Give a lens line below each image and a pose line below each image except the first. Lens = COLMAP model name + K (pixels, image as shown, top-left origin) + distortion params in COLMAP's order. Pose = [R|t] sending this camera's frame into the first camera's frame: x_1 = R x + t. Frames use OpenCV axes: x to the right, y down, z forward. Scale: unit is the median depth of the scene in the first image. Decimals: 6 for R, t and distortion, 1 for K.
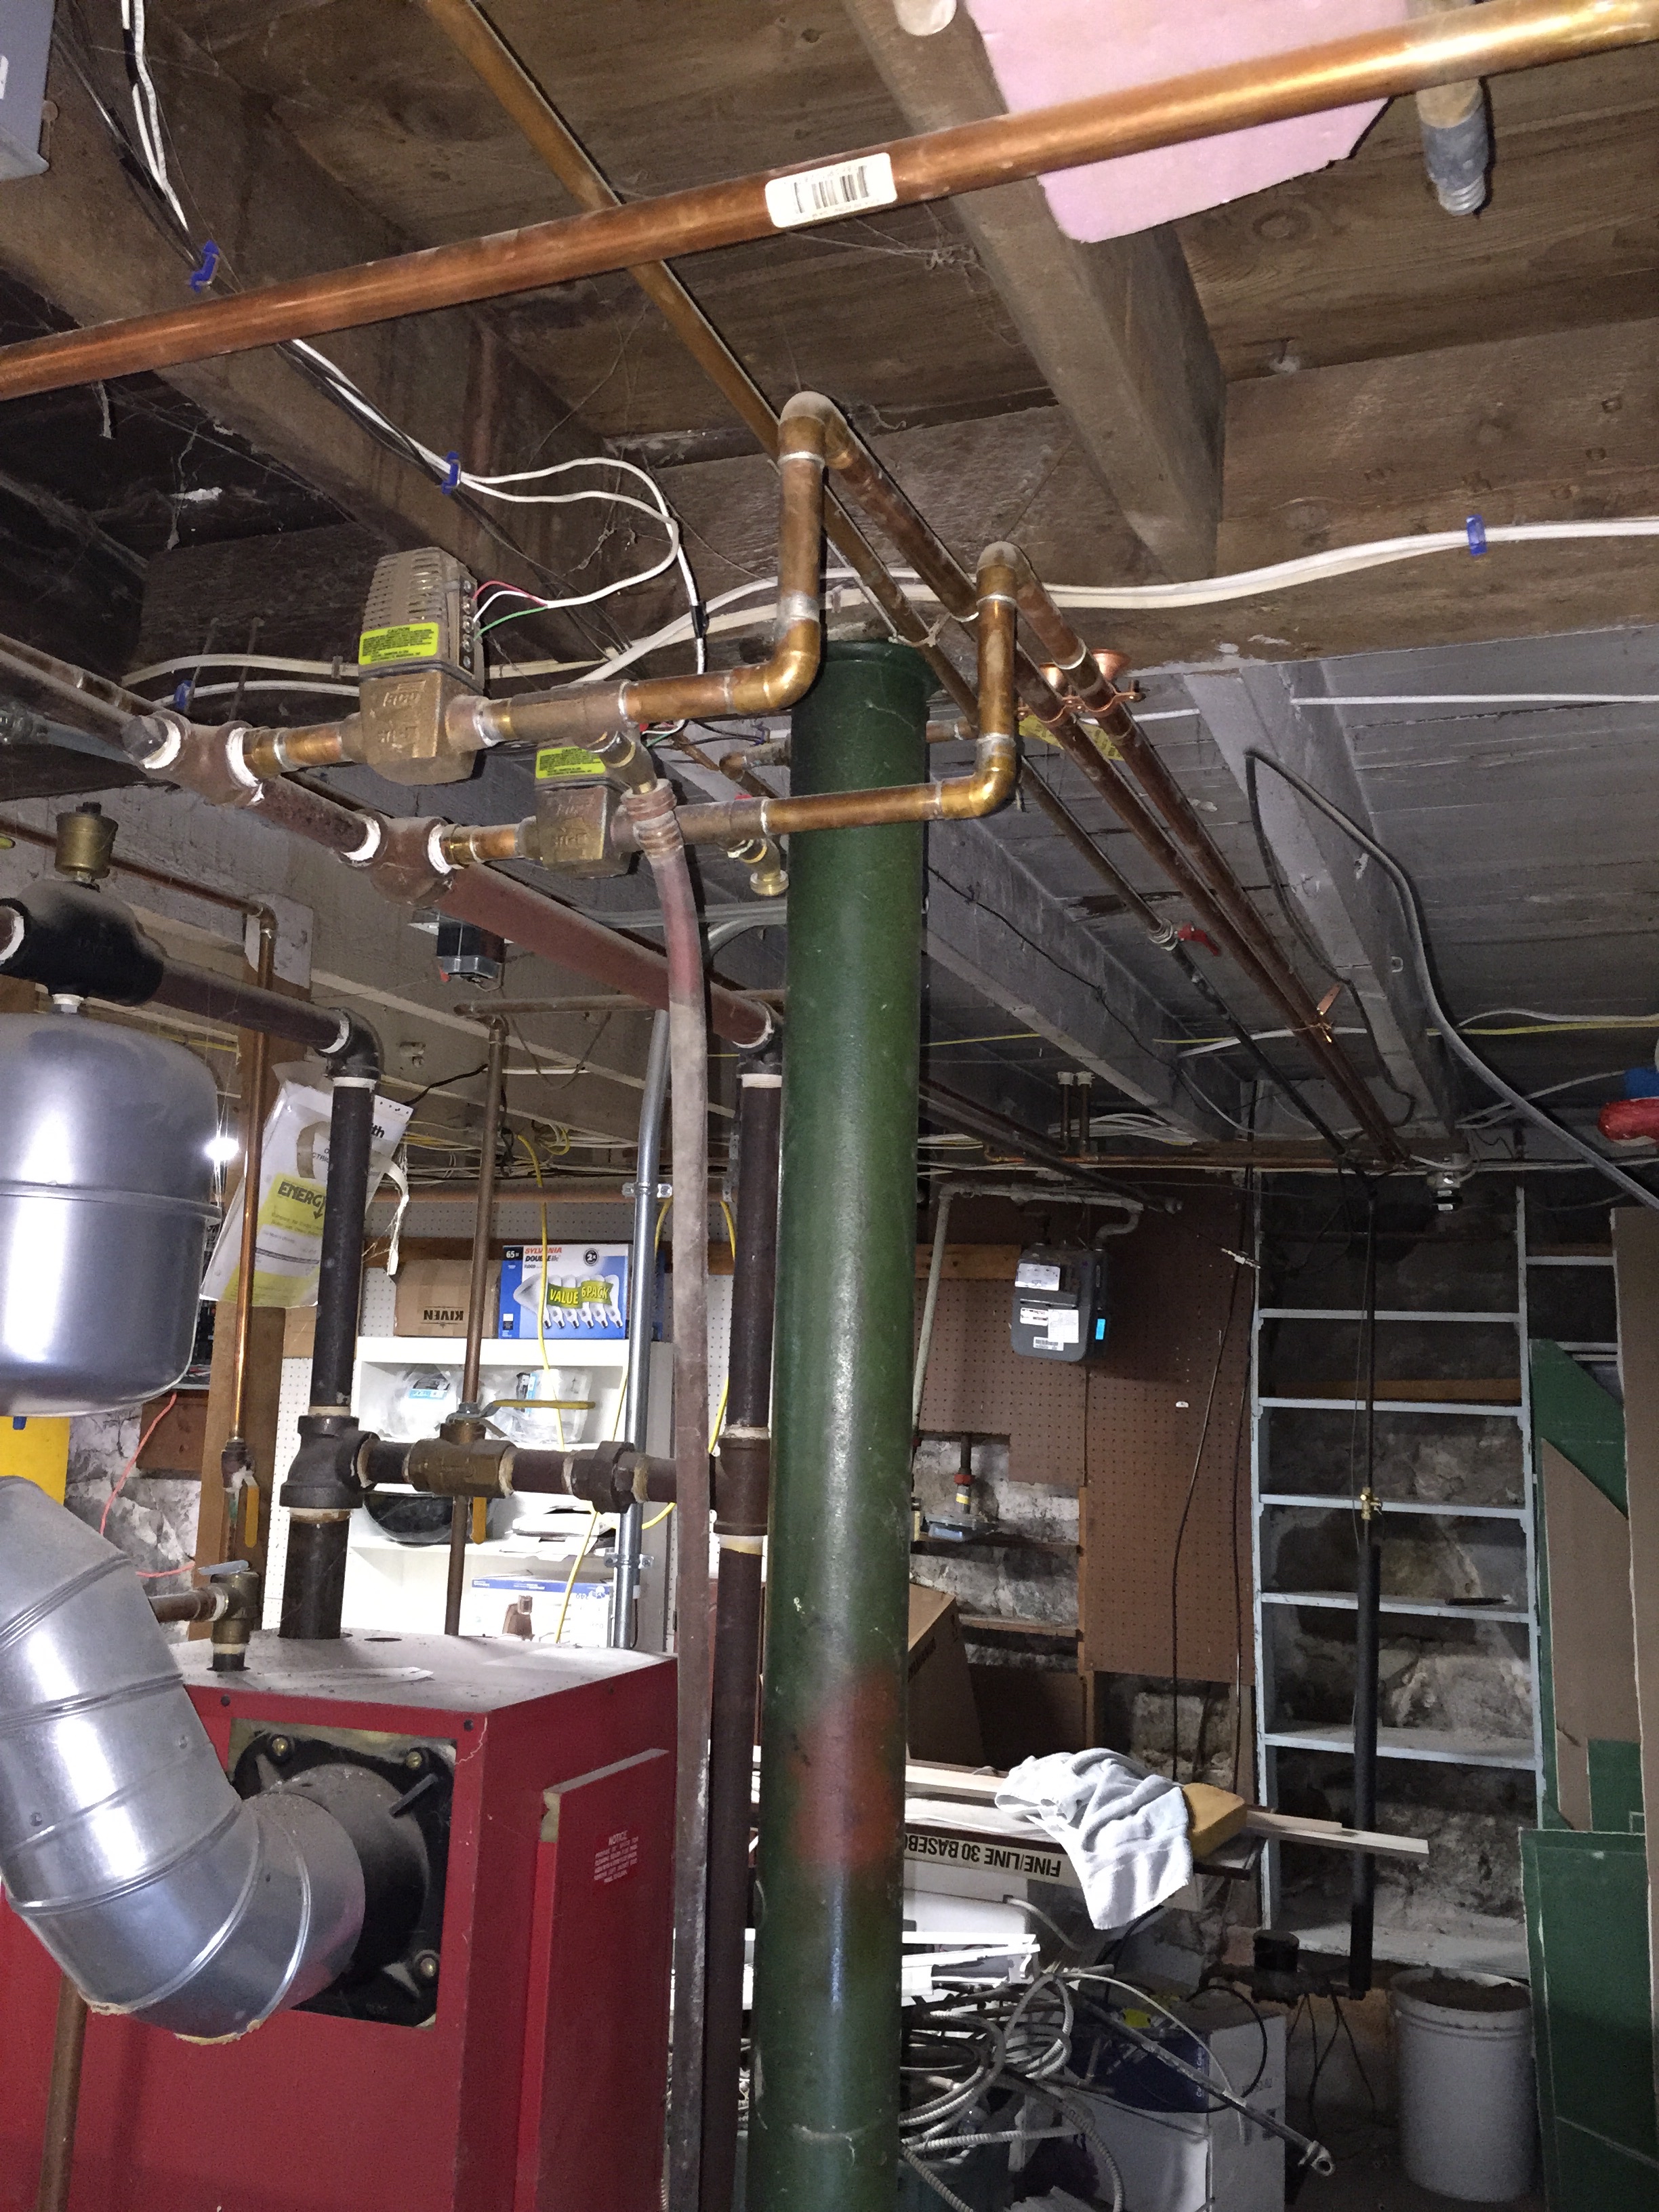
lens RADIAL K [[1901.3, 0, 823.7], [0, 1901.3, 1098.3], [0, 0, 1]] dist [0.097581, -0.134934]
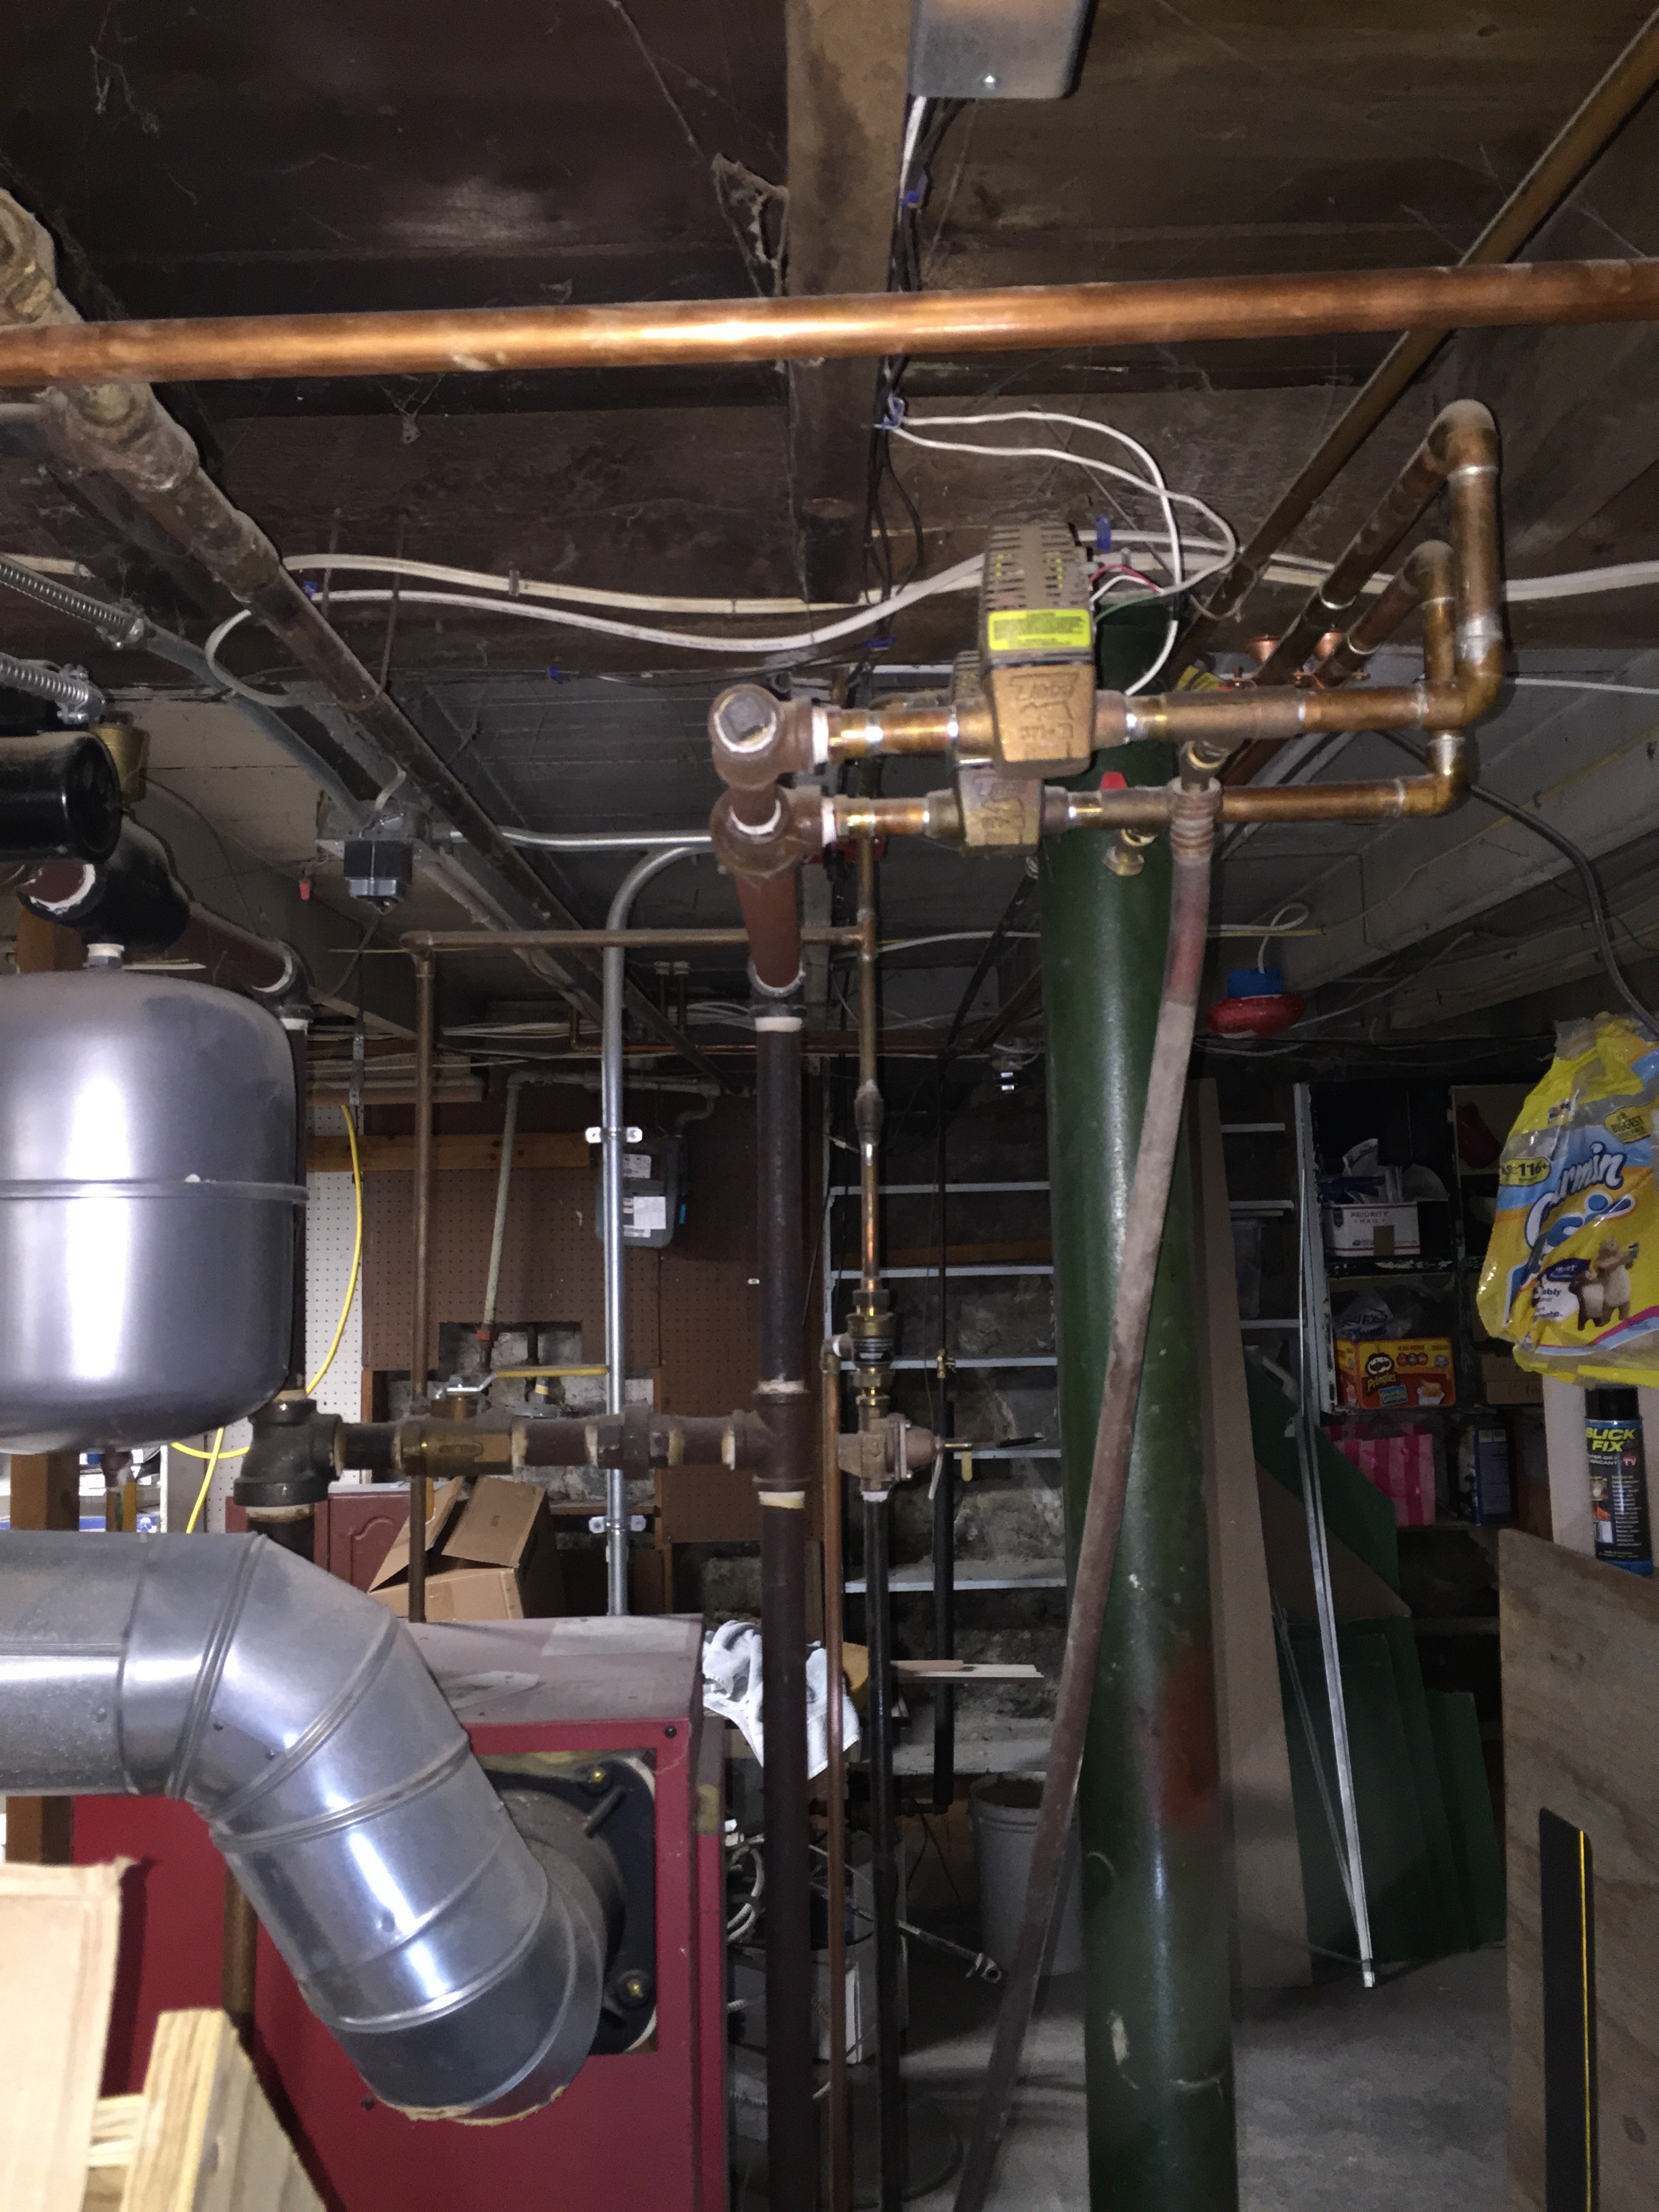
lens RADIAL K [[1892.3, 0, 836.6], [0, 1892.3, 1086.7], [0, 0, 1]] dist [0.091901, -0.128440]
pose [[0.931386, -0.024121, 0.363233, -0.411317], [-0.001992, 0.997450, 0.071346, -0.053267], [-0.364028, -0.067174, 0.928962, 0.111518]]
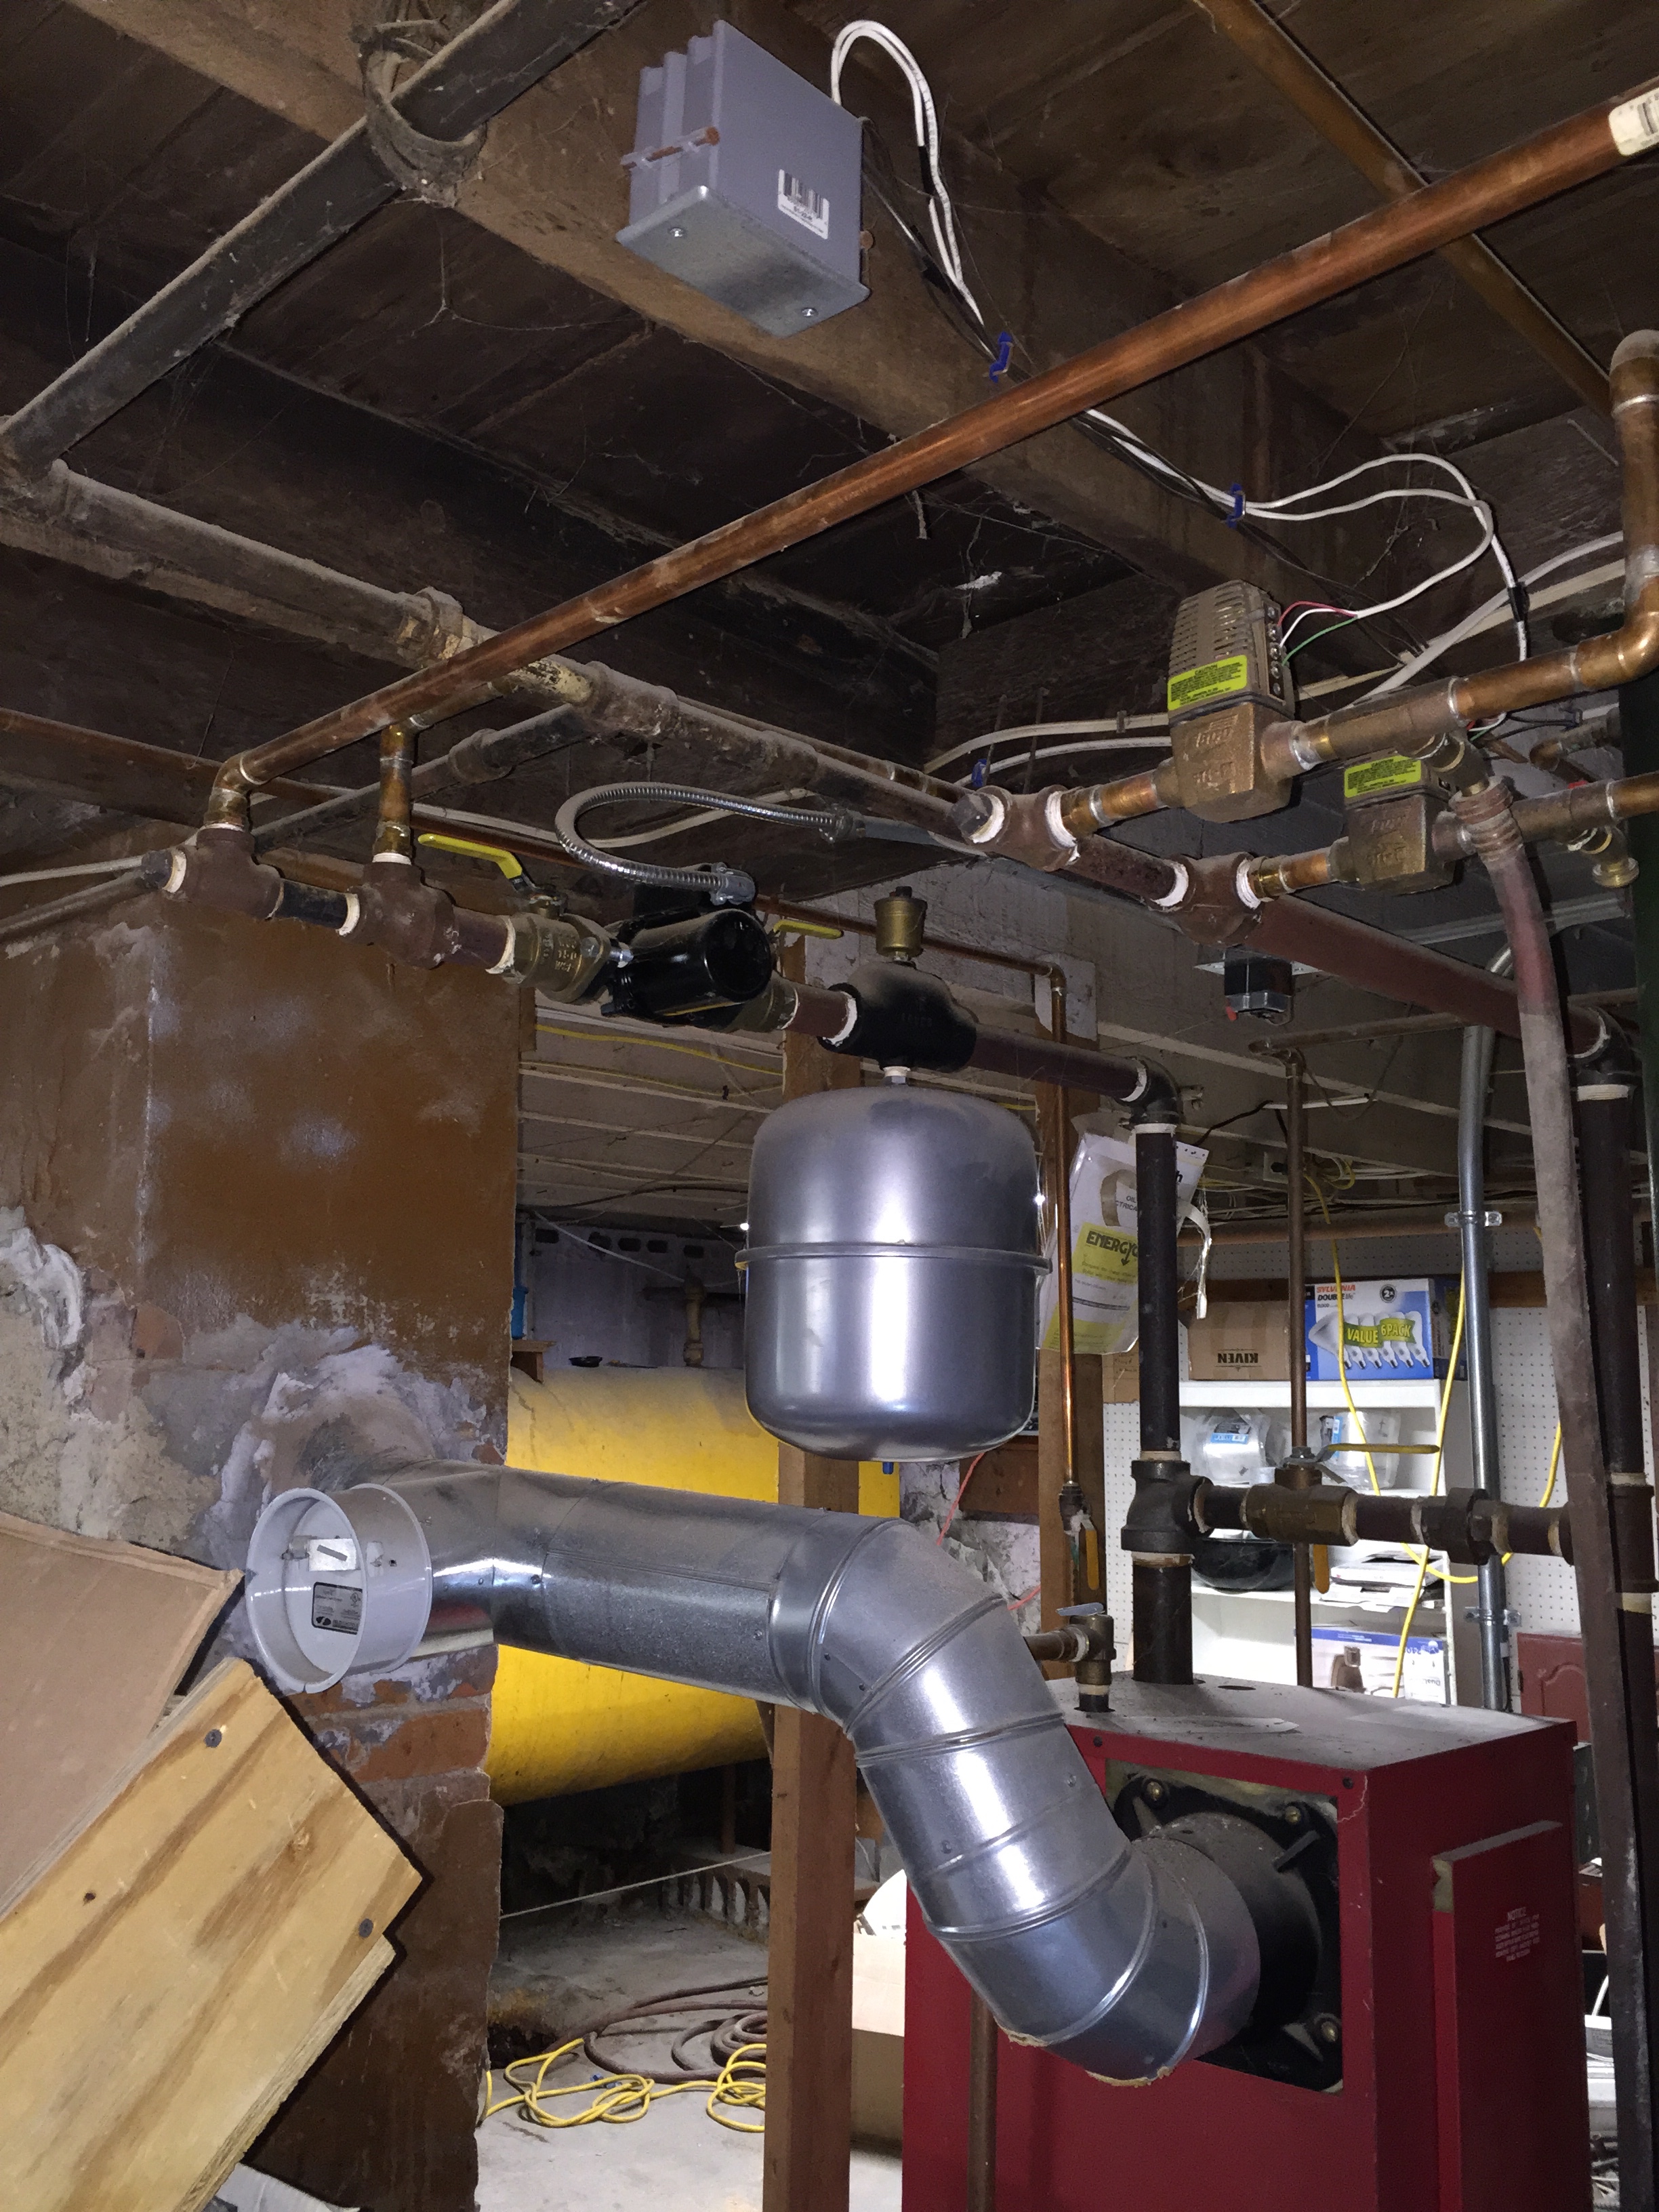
lens RADIAL K [[1902.3, 0, 823.4], [0, 1902.3, 1102.7], [0, 0, 1]] dist [0.096146, -0.129861]
pose [[0.921013, -0.082438, -0.380707, -0.028072], [0.074856, 0.996590, -0.034708, -0.000084], [0.382270, 0.003468, 0.924044, 0.003277]]
